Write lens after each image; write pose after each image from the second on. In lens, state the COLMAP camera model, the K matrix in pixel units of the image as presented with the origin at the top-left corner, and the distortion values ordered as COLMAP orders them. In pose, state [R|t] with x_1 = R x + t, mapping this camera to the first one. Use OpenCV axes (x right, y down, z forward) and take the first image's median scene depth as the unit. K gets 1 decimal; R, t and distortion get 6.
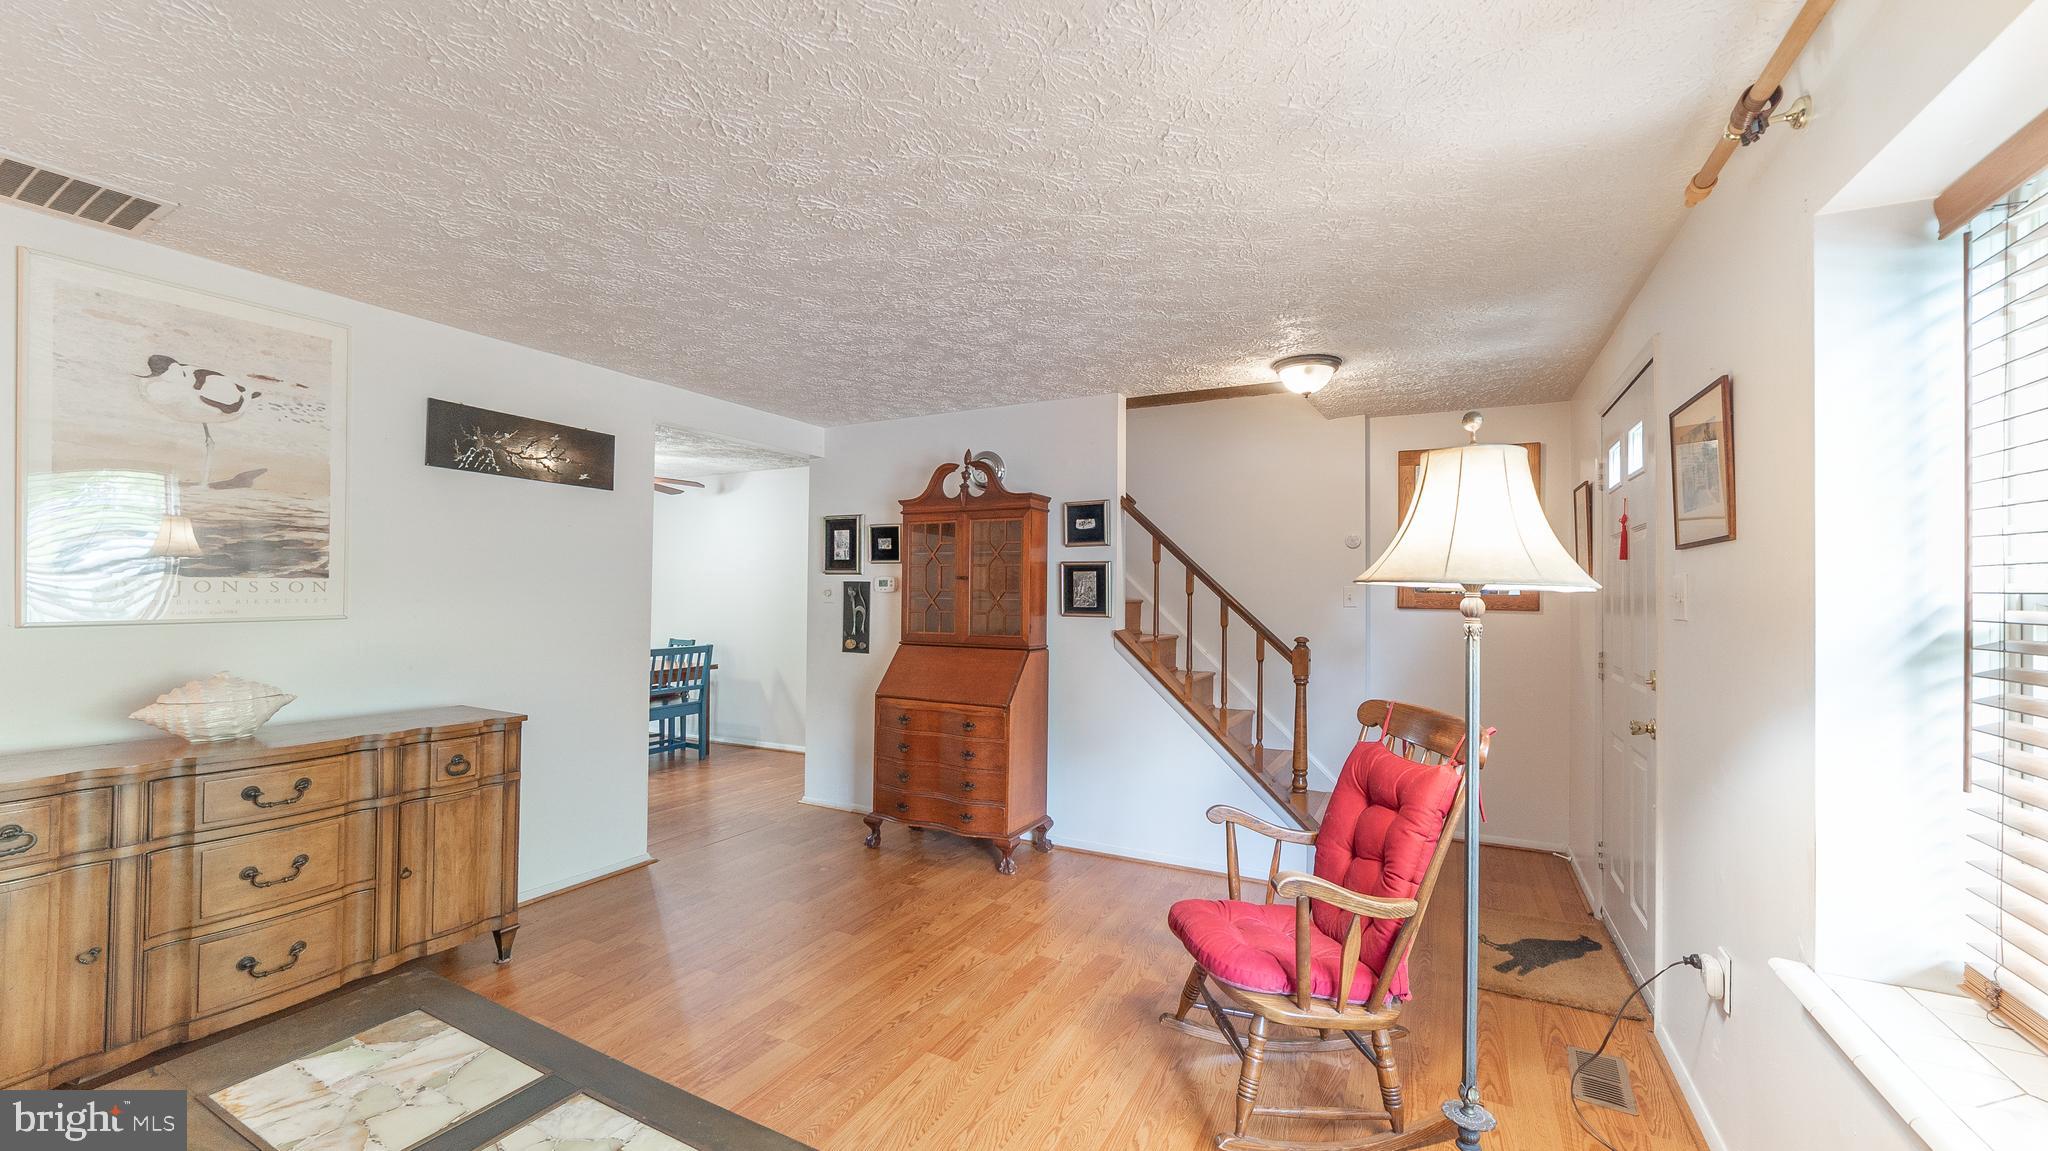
lens RADIAL K [[804.9, 0, 1020.1], [0, 804.9, 582.3], [0, 0, 1]] dist [-0.029559, 0.007282]
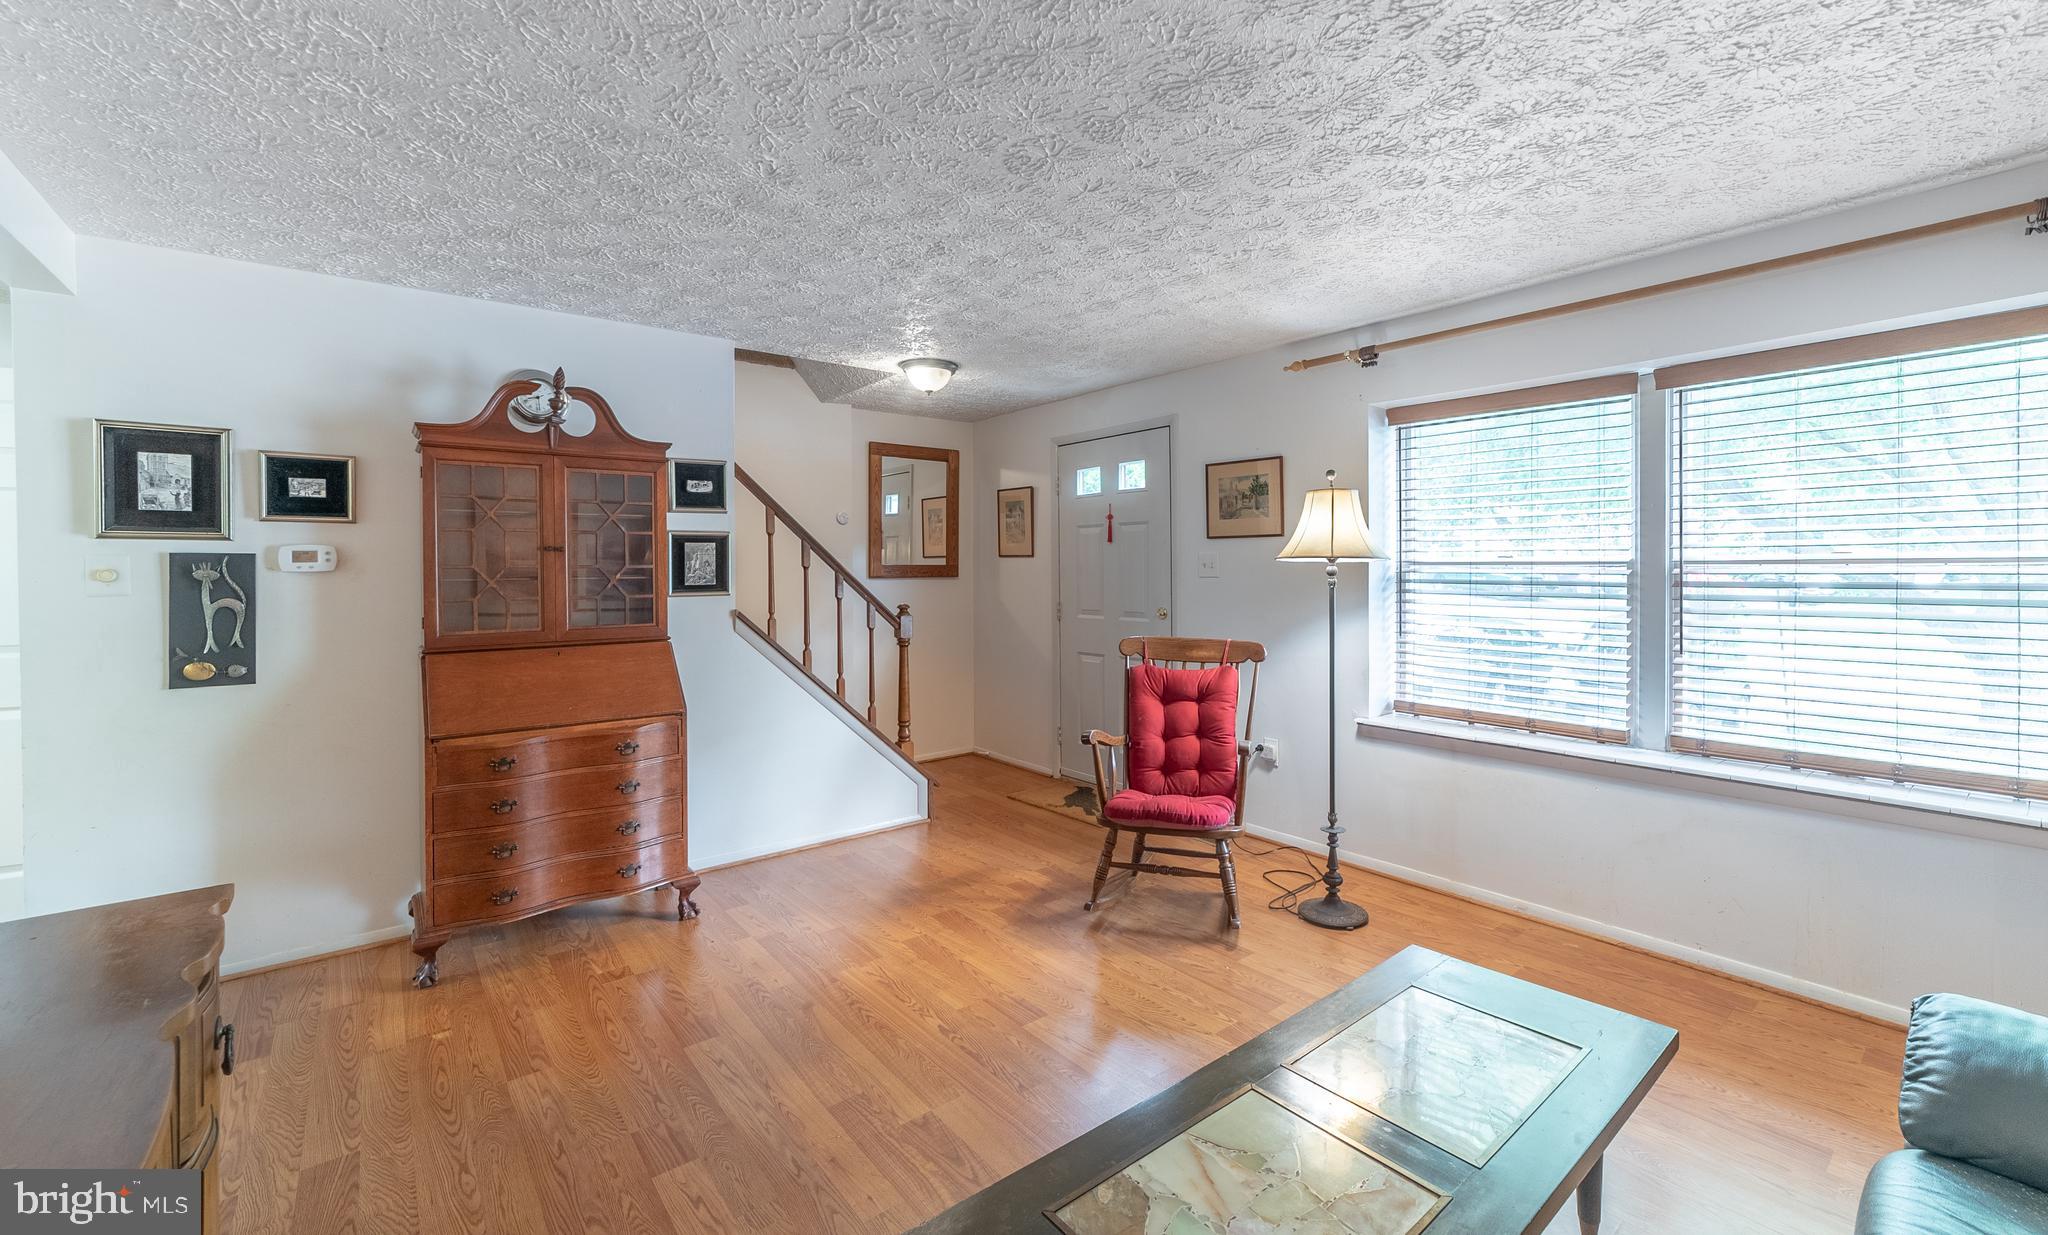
lens RADIAL K [[833.0, 0, 1068.3], [0, 833.0, 568.8], [0, 0, 1]] dist [-0.002234, -0.000137]
pose [[0.374715, -0.015578, 0.927009, -0.585667], [-0.004203, 0.999820, 0.018500, -0.003741], [-0.927131, -0.010829, 0.374582, 0.309581]]
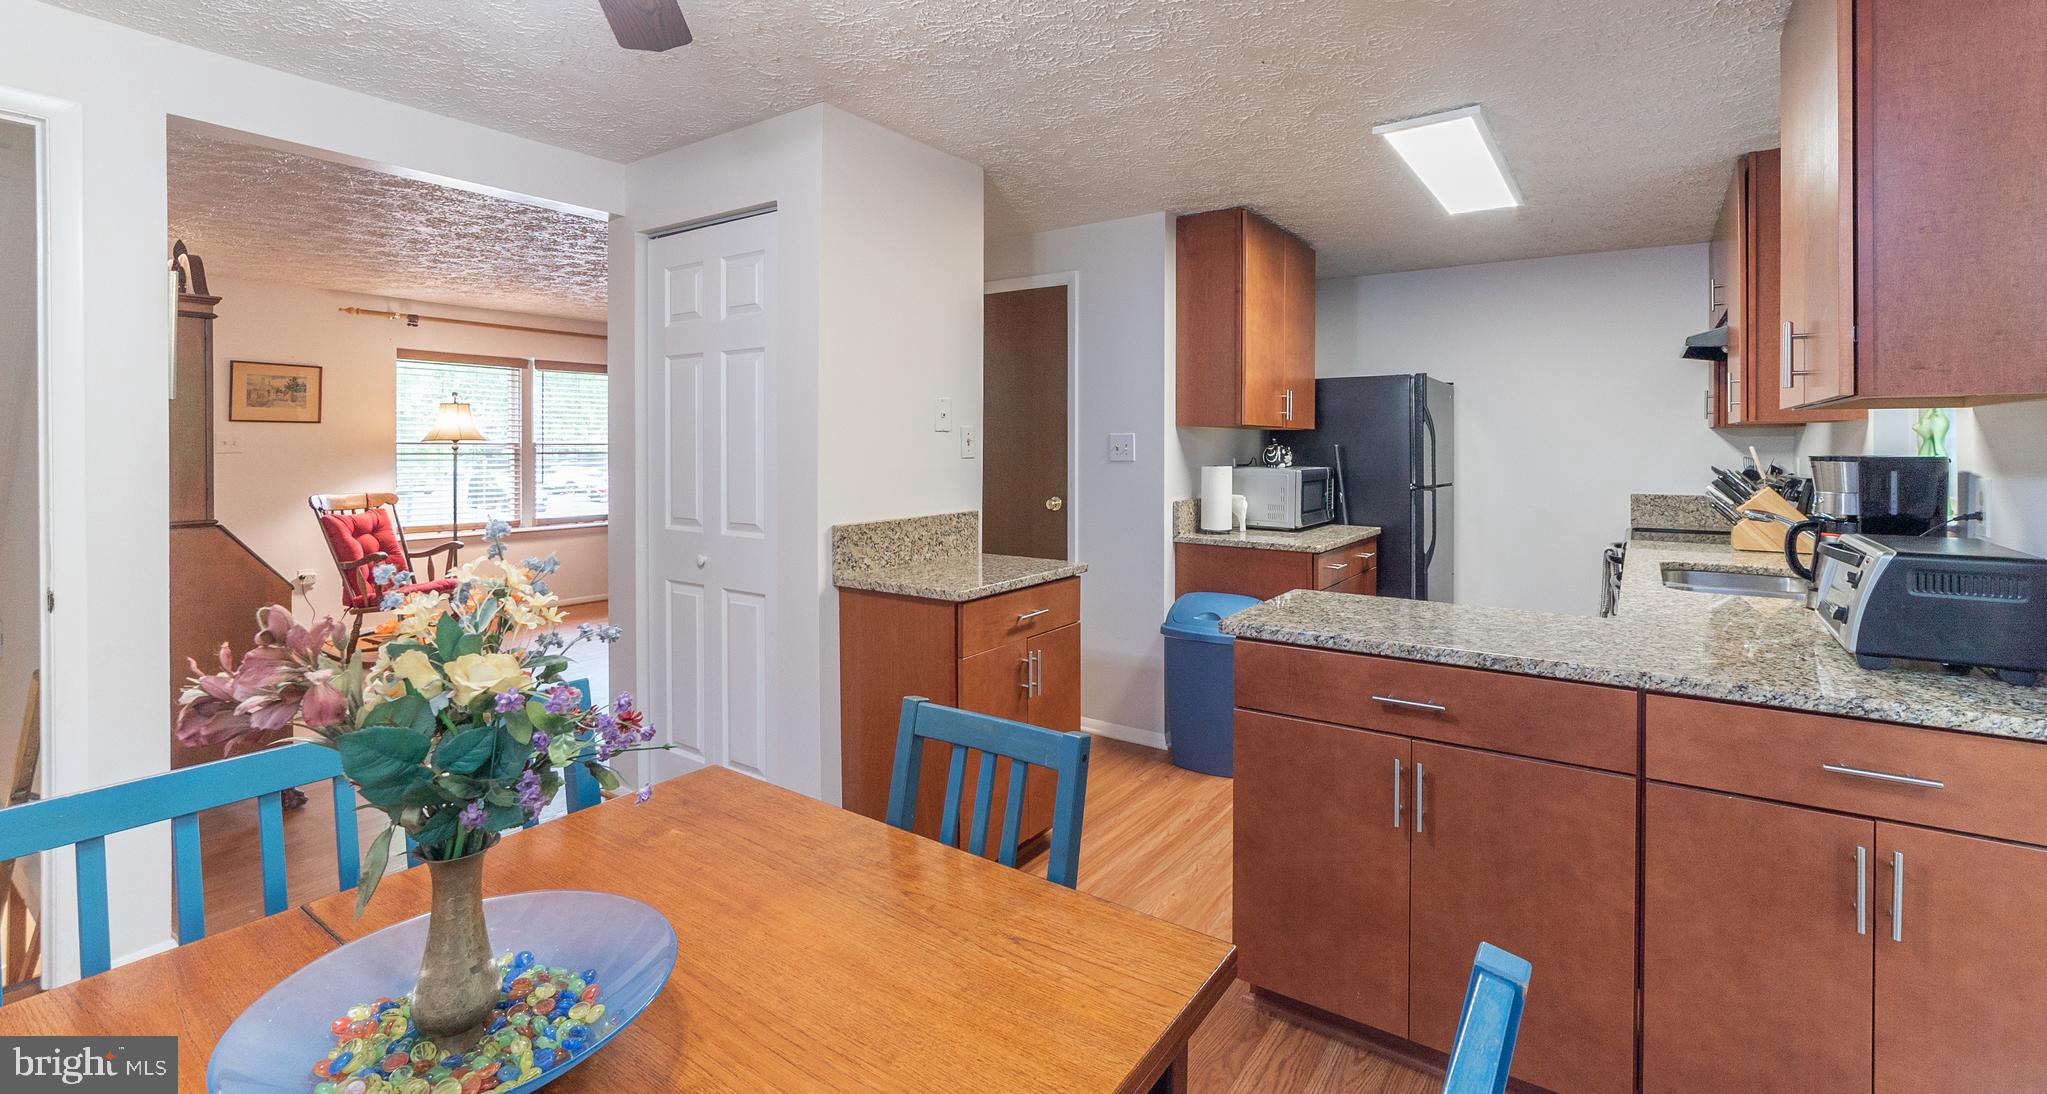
lens RADIAL K [[873.3, 0, 1032.8], [0, 873.3, 448.2], [0, 0, 1]] dist [0.002109, 0.000462]
pose [[-0.992447, -0.015597, 0.121681, -0.926965], [-0.016883, 0.999812, -0.009543, 0.010150], [-0.121509, -0.011525, -0.992523, 1.709609]]
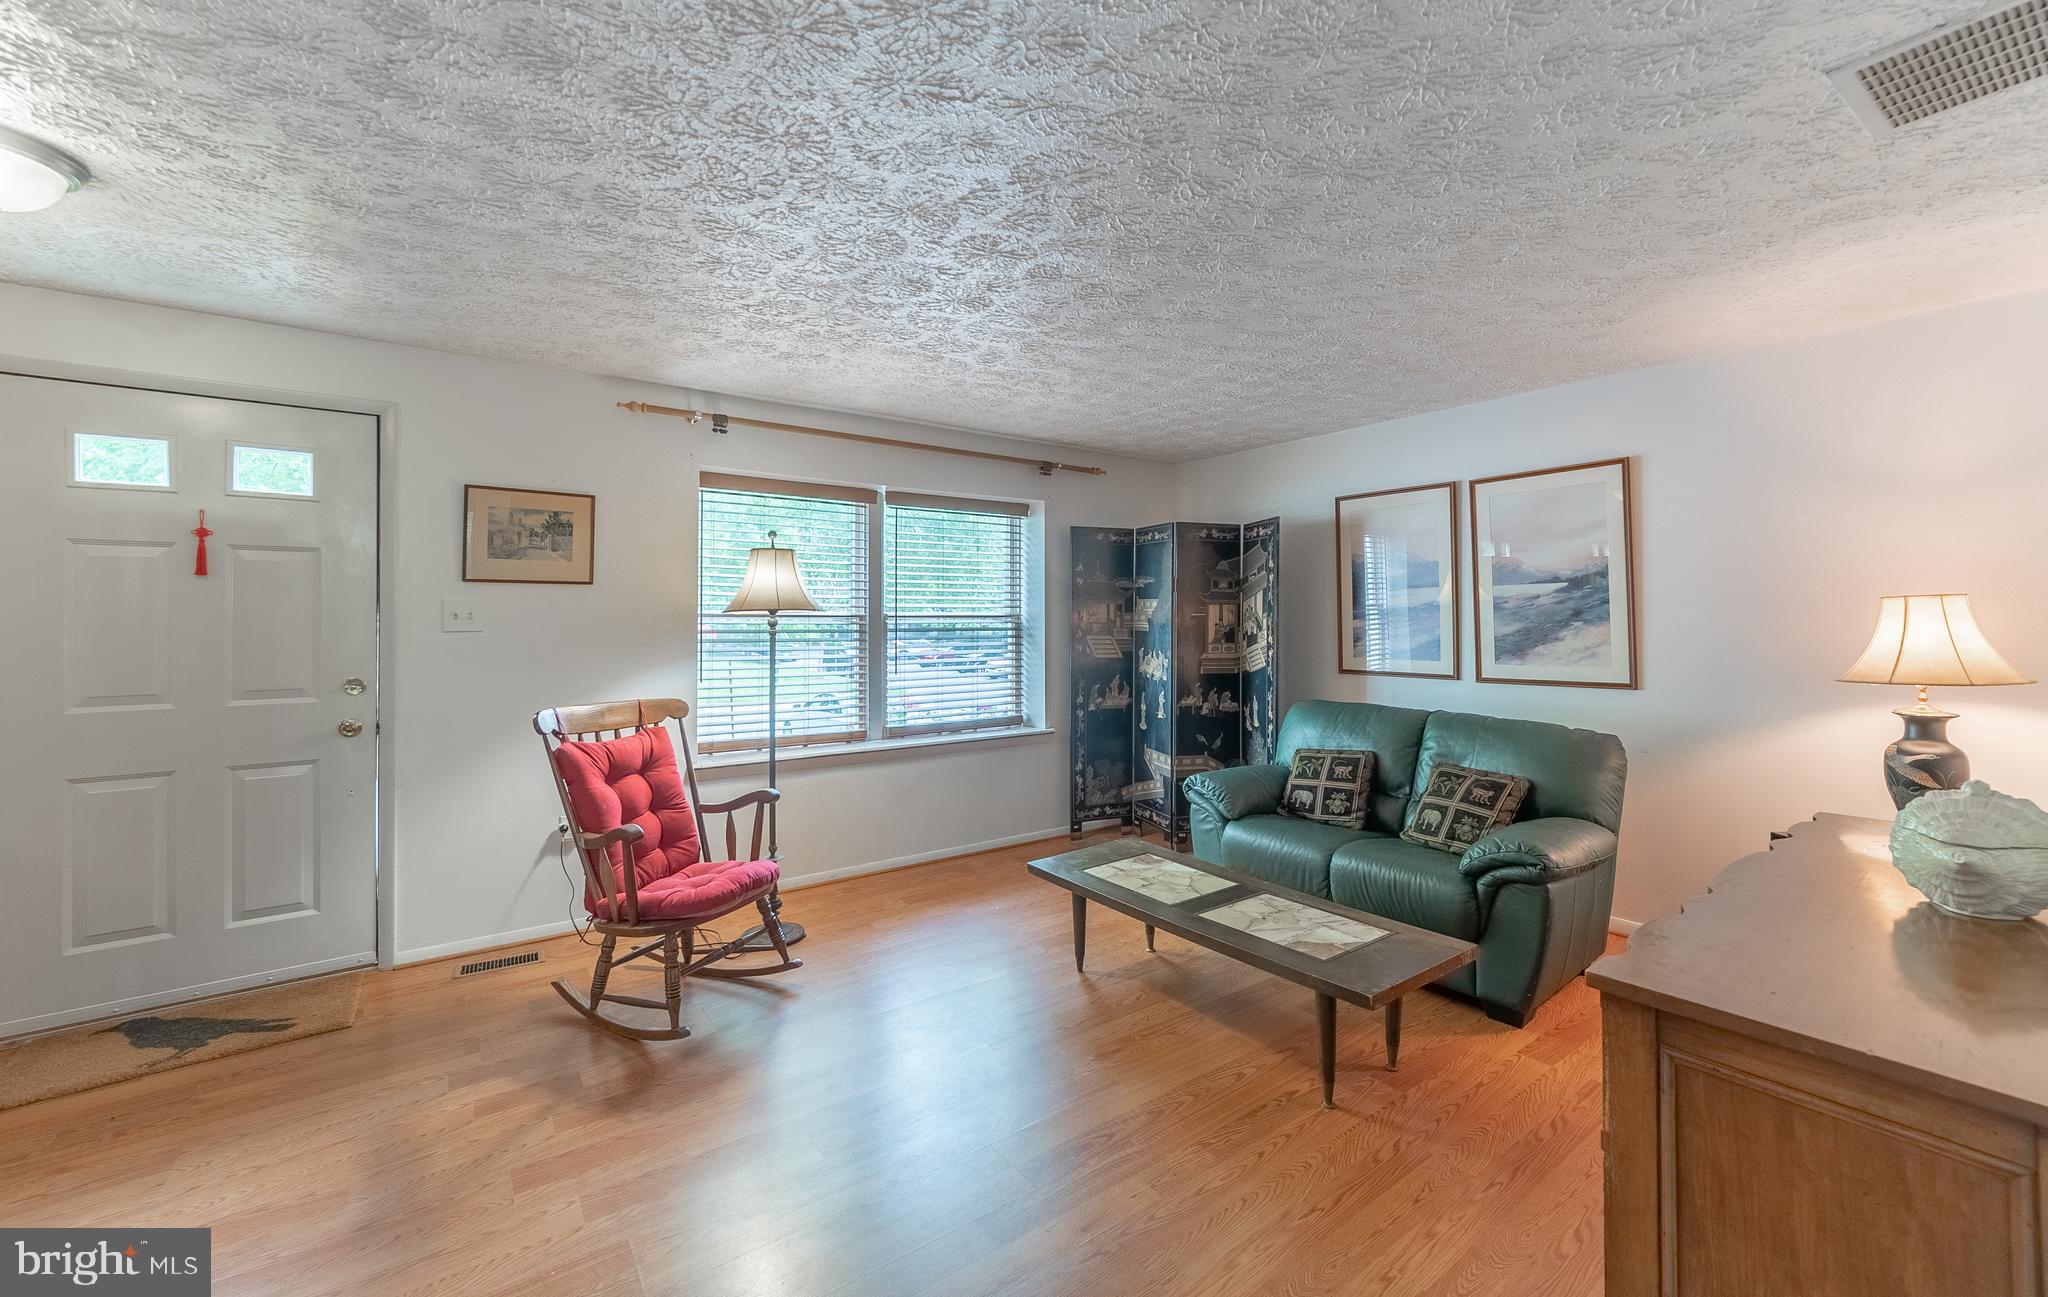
lens RADIAL K [[827.6, 0, 1023.3], [0, 827.6, 602.9], [0, 0, 1]] dist [-0.000322, 0.000202]
pose [[-0.895459, -0.004865, 0.445118, -0.384944], [-0.017479, 0.999553, -0.024239, 0.007636], [-0.444801, -0.029485, -0.895144, 1.007332]]
